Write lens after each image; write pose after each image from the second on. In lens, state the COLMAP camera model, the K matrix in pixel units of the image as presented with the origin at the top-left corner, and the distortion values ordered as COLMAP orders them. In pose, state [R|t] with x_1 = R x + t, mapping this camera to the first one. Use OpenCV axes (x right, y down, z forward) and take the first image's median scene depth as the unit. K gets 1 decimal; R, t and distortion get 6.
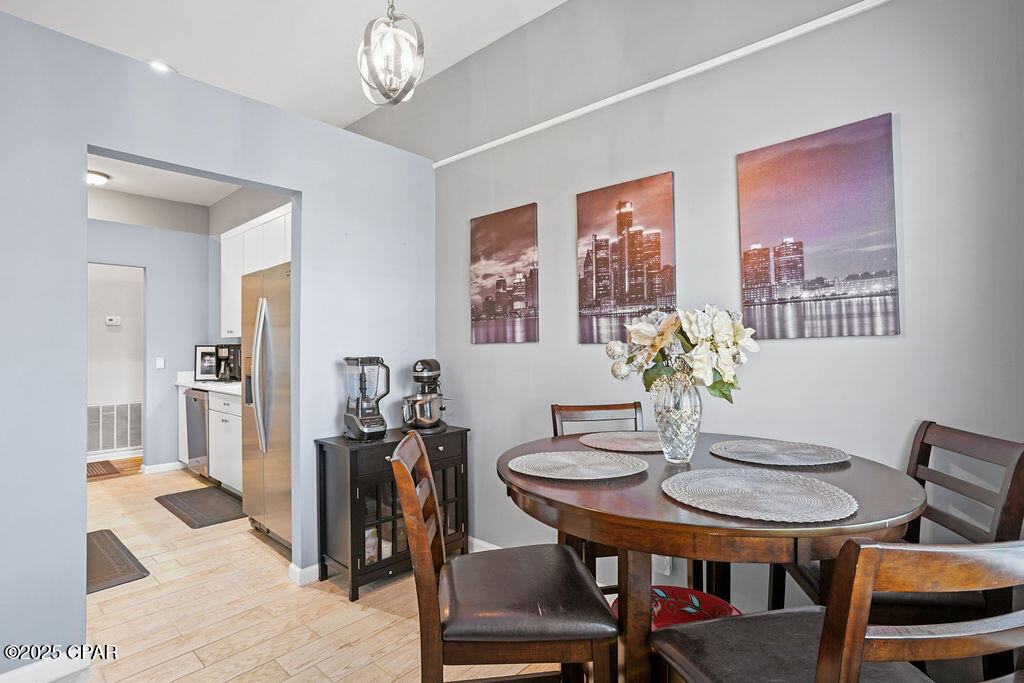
lens RADIAL K [[507.0, 0, 520.1], [0, 507.0, 347.1], [0, 0, 1]] dist [-0.051708, 0.024836]
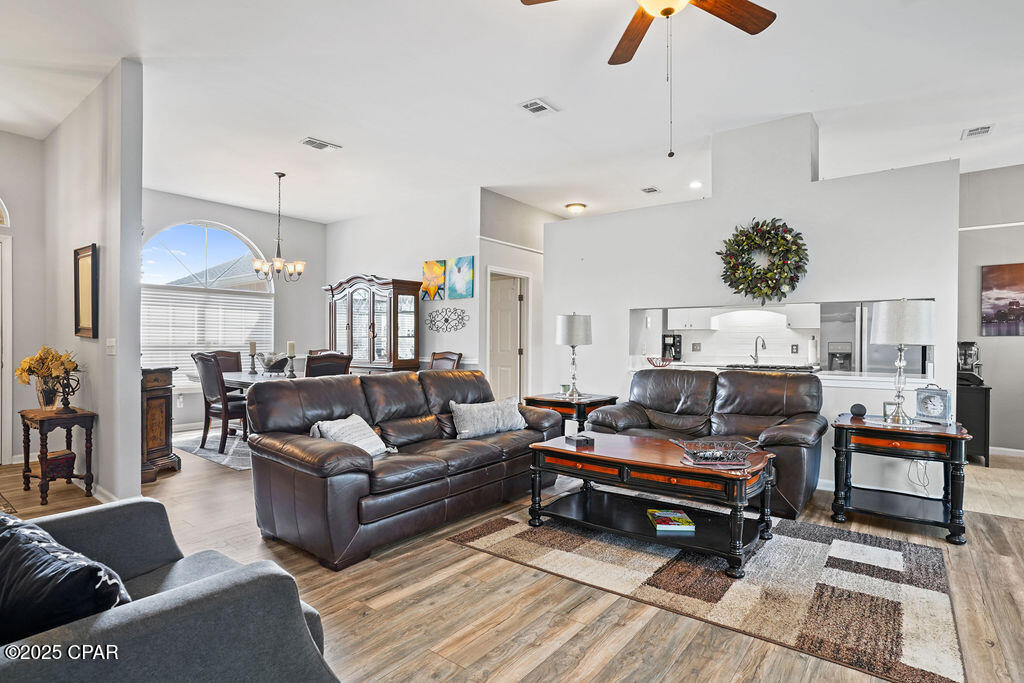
lens RADIAL K [[523.2, 0, 506.3], [0, 523.2, 343.1], [0, 0, 1]] dist [-0.027603, 0.003088]
pose [[0.998706, 0.011772, 0.049469, -1.119172], [-0.011908, 0.999926, 0.002448, 0.020595], [-0.049436, -0.003034, 0.998773, -0.434568]]
